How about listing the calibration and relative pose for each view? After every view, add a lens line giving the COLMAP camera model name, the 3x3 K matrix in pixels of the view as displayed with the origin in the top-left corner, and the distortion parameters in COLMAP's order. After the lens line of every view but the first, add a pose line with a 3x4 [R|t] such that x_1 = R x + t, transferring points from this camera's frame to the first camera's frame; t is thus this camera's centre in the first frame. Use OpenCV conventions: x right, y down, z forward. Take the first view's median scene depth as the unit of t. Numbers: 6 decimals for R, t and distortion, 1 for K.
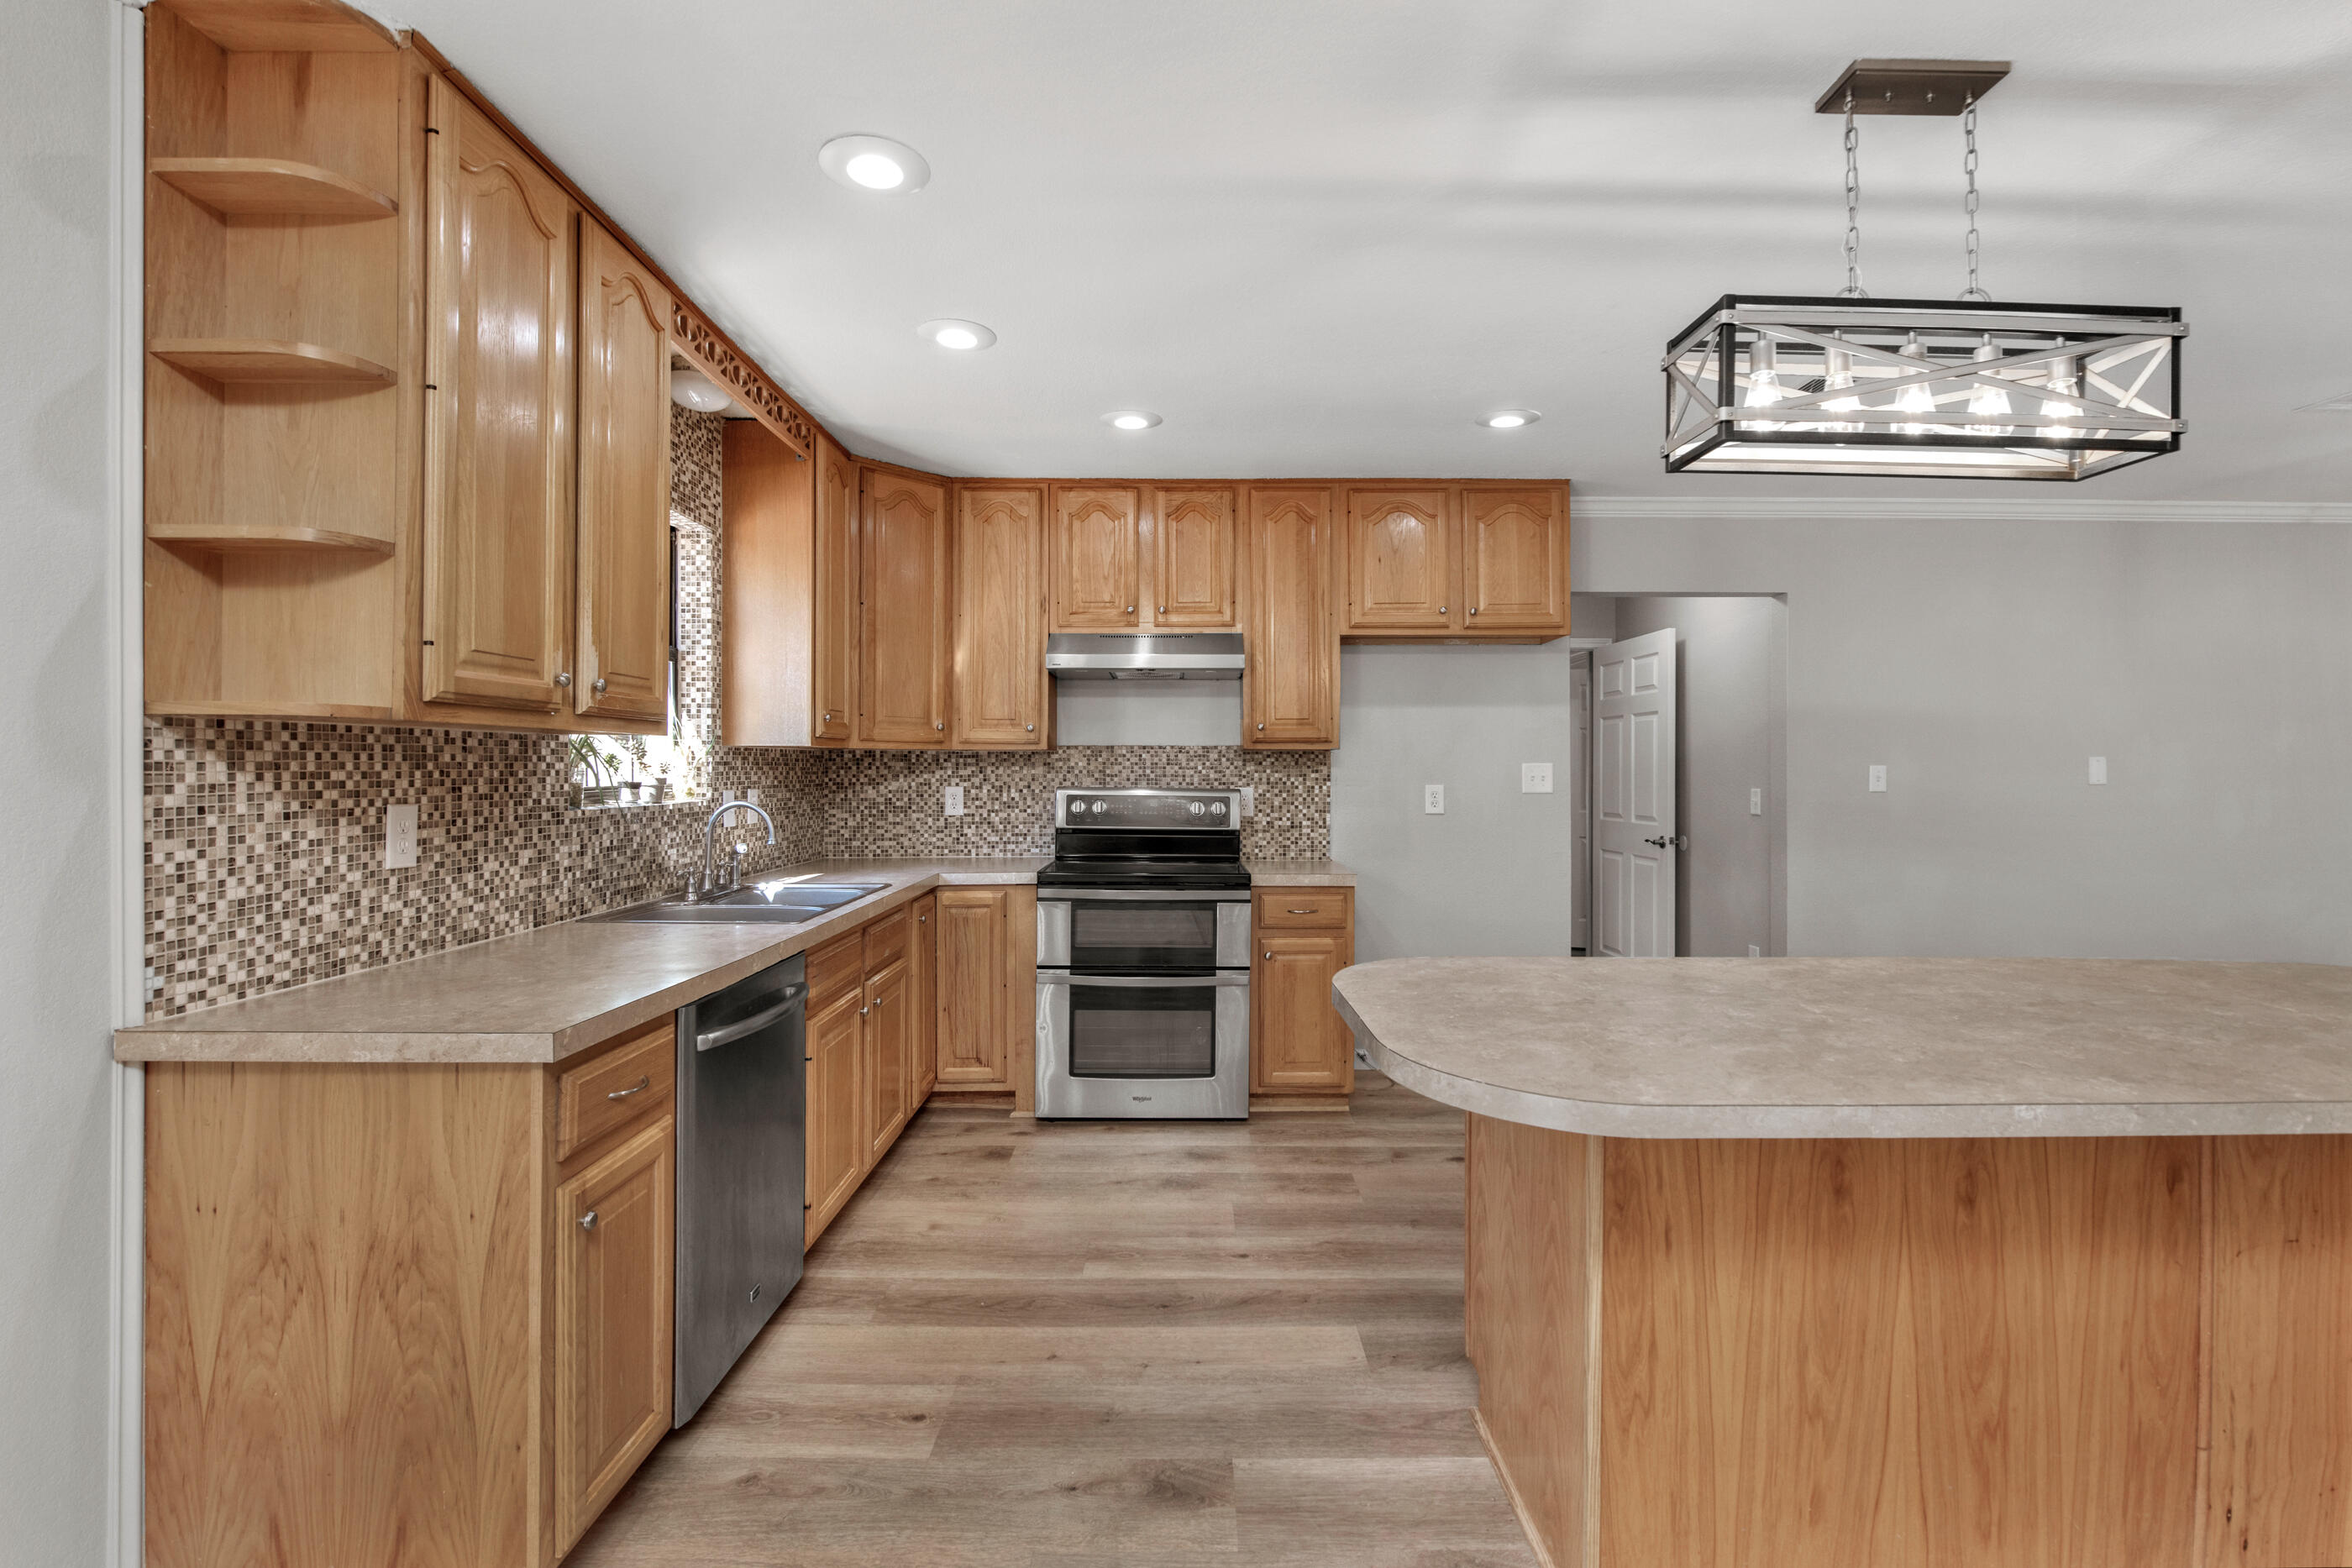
lens RADIAL K [[1023.6, 0, 1179.3], [0, 1023.6, 771.1], [0, 0, 1]] dist [-0.015416, -0.000104]
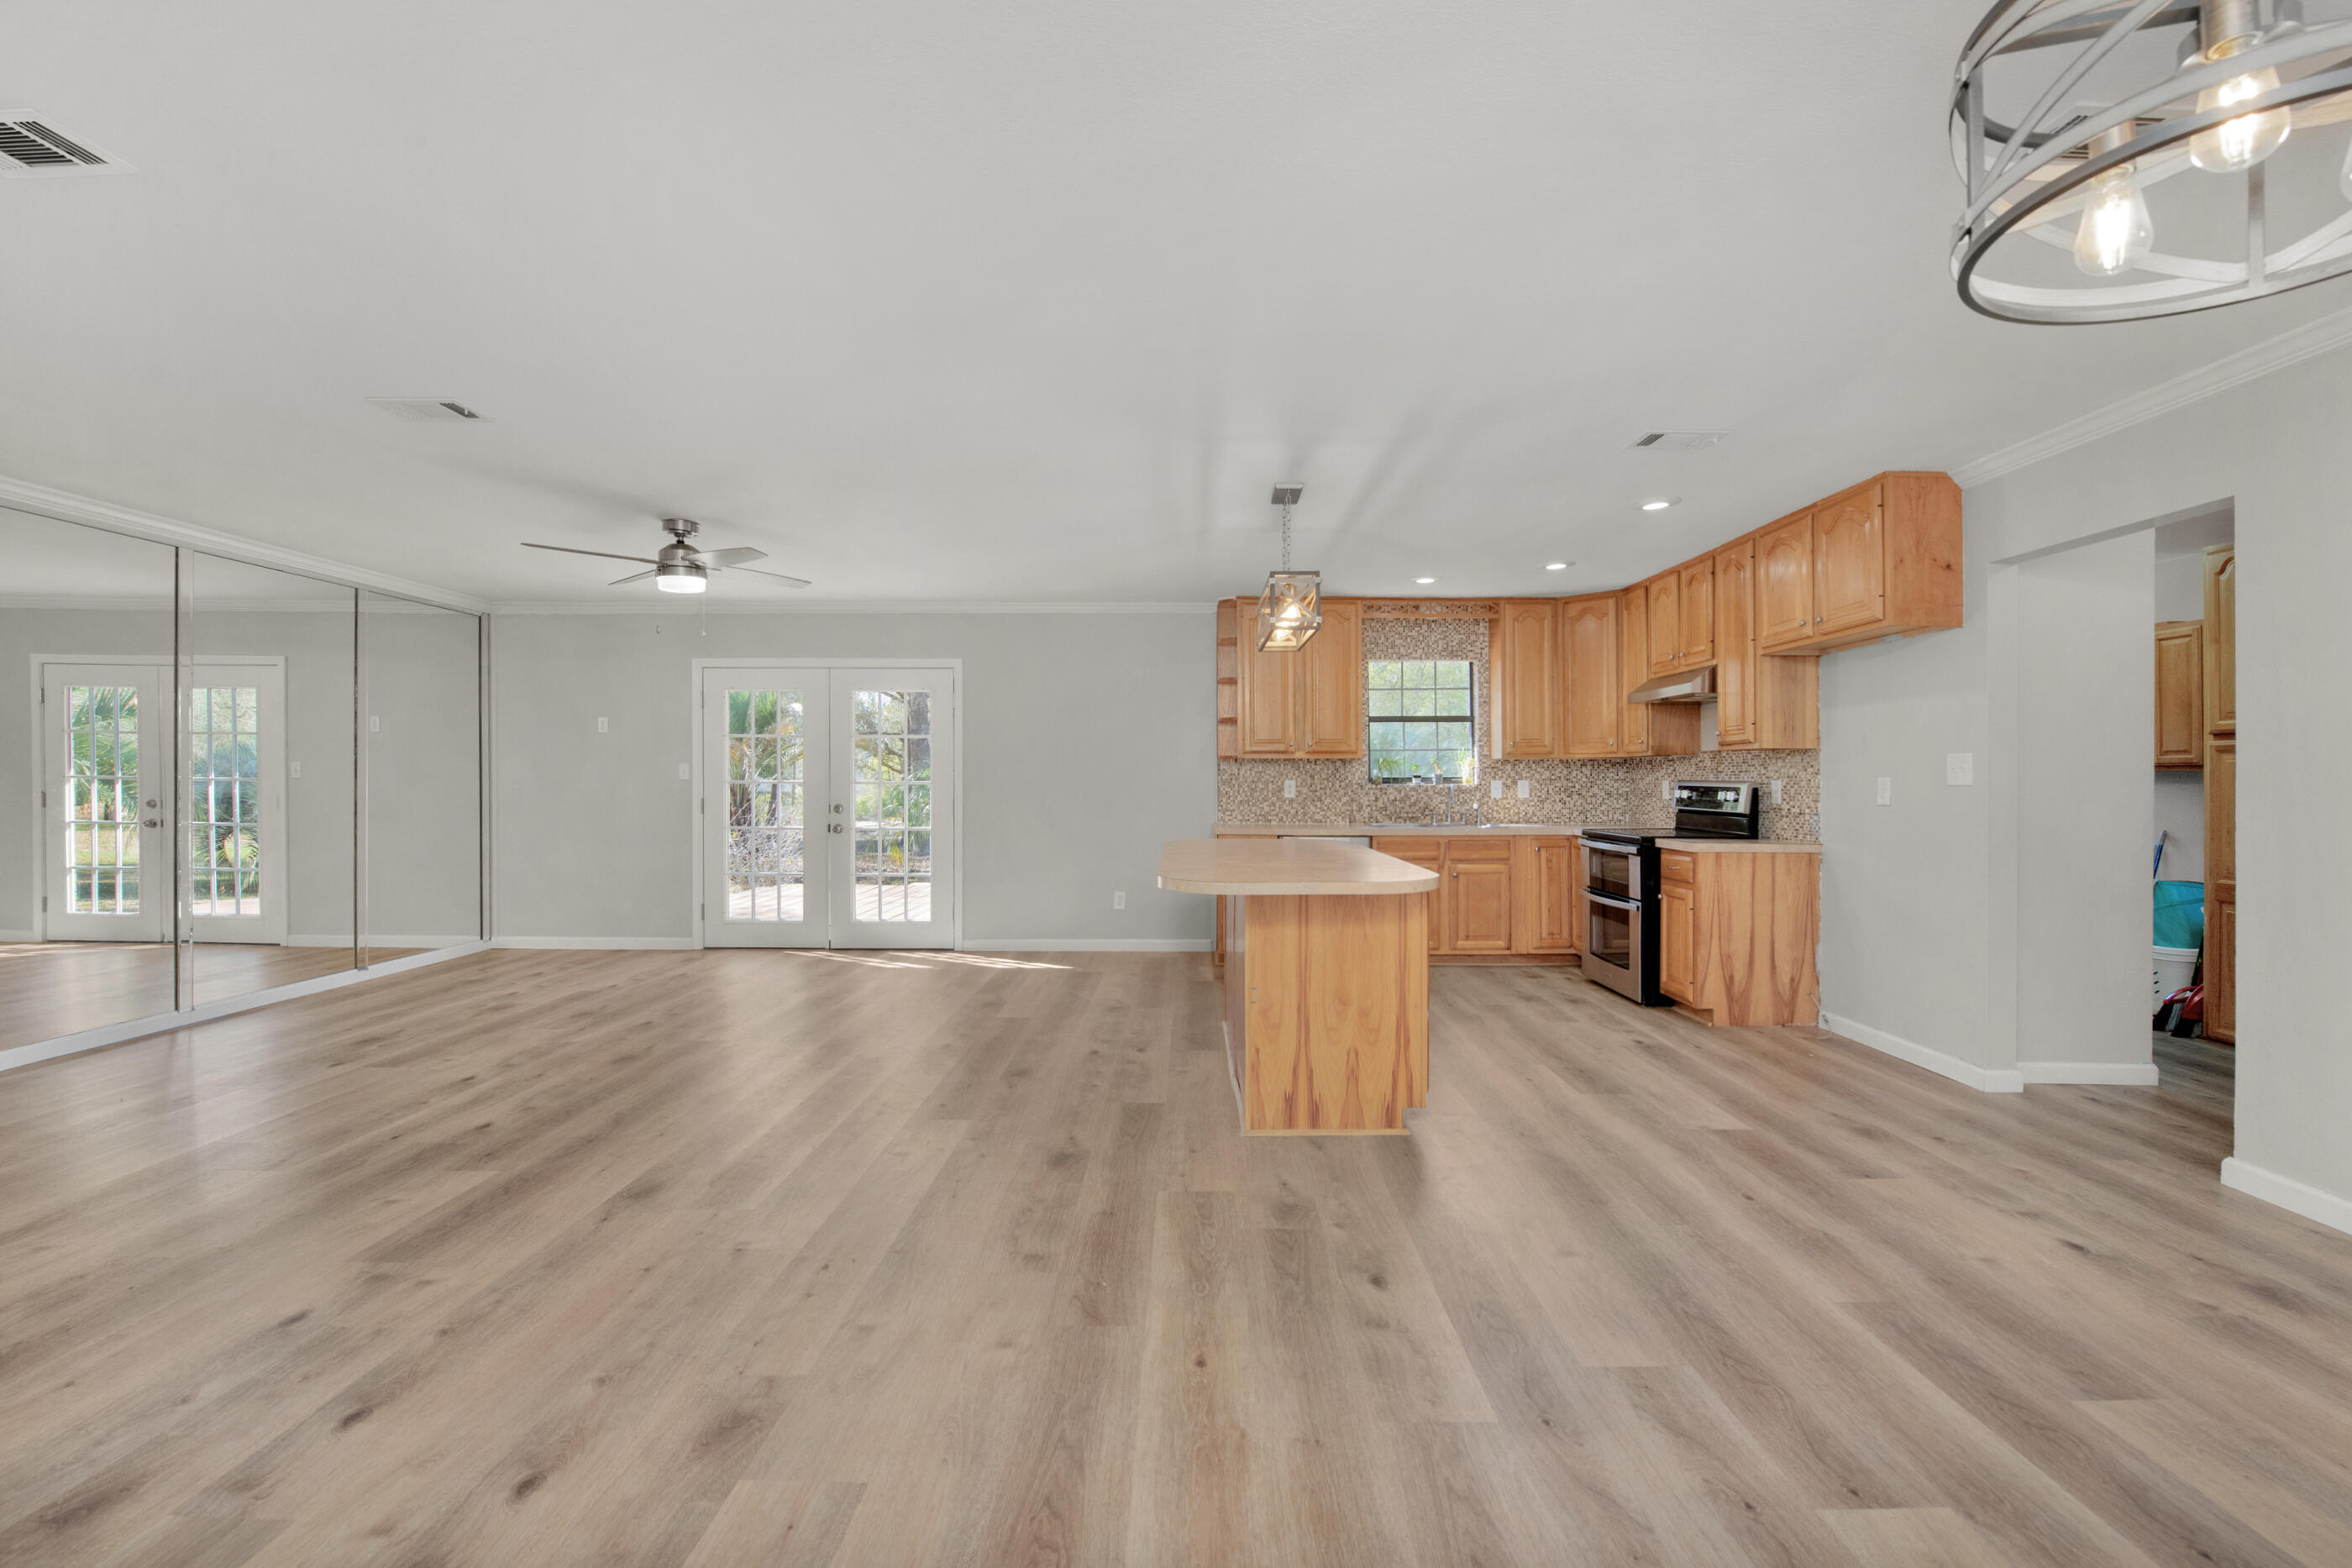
lens RADIAL K [[1011.0, 0, 1202.3], [0, 1011.0, 790.4], [0, 0, 1]] dist [-0.015010, -0.000688]
pose [[0.010477, 0.006945, -0.999921, 2.133462], [-0.001106, 0.999975, 0.006934, 0.033883], [0.999945, 0.001034, 0.010484, 0.490350]]
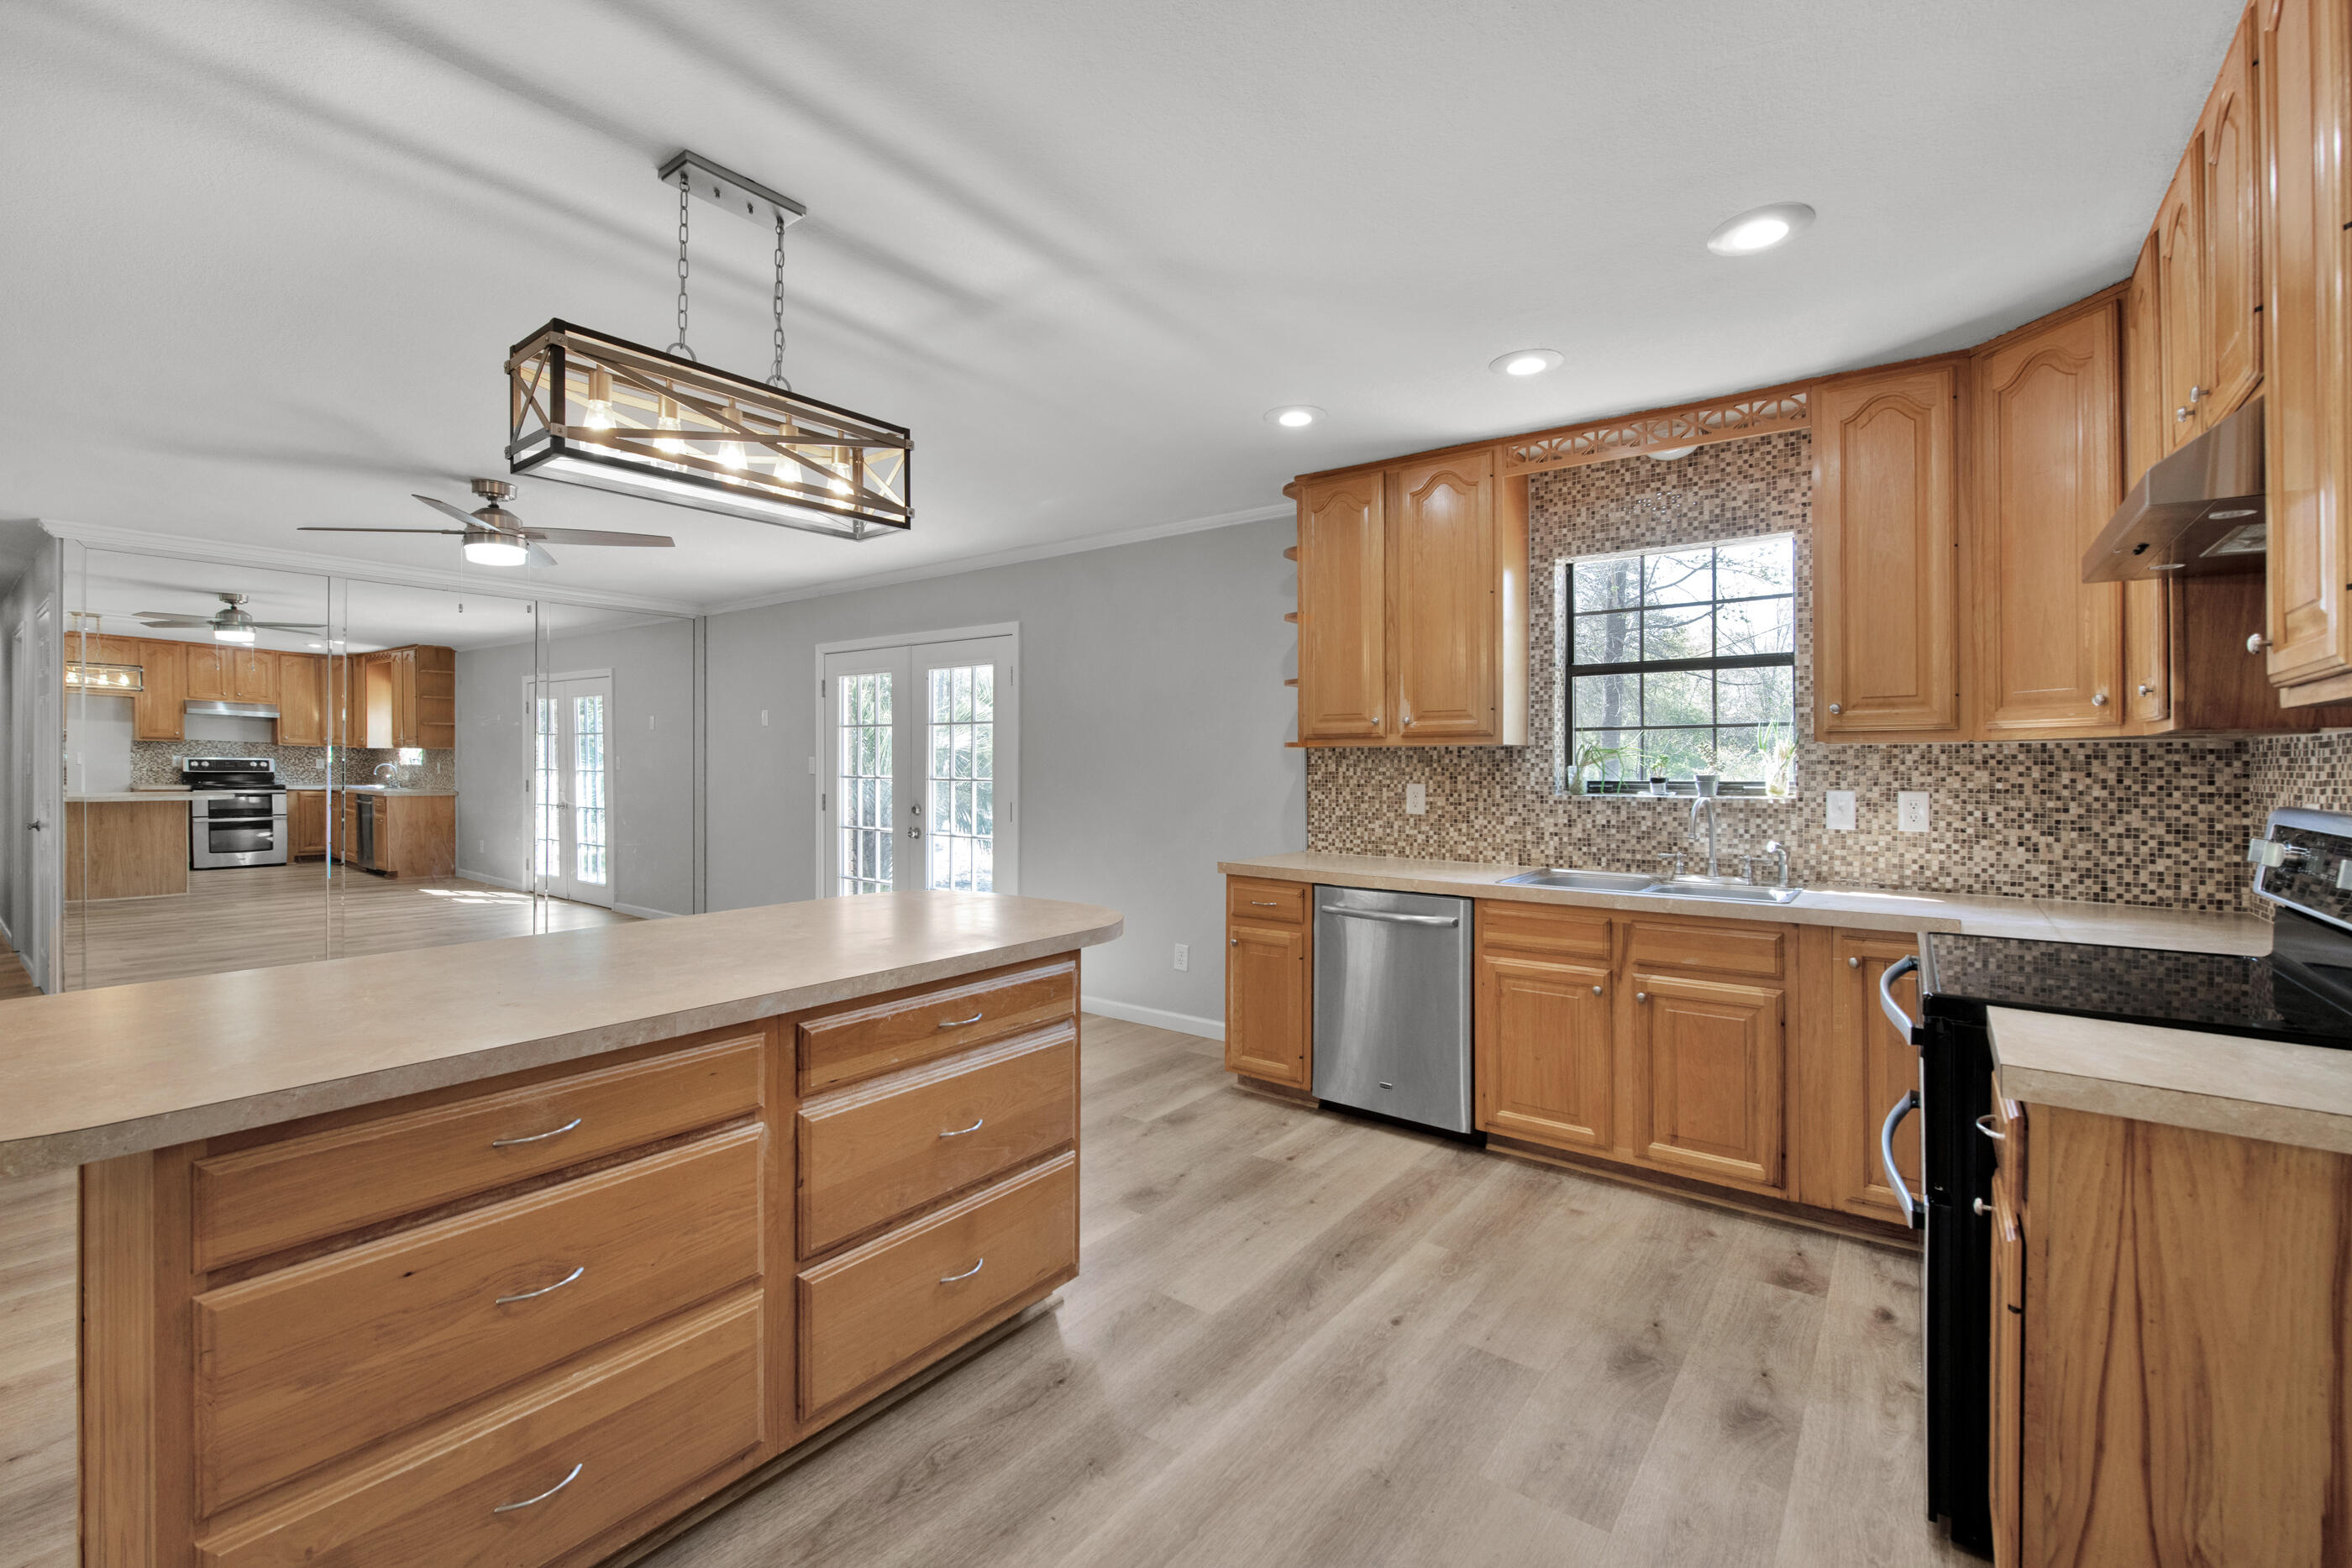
lens RADIAL K [[1006.8, 0, 1188.7], [0, 1006.8, 768.0], [0, 0, 1]] dist [-0.018885, -0.000448]
pose [[-0.602909, -0.004544, -0.797797, 0.873188], [-0.007917, 0.999969, 0.000288, 0.002800], [0.797770, 0.006489, -0.602926, 1.410180]]
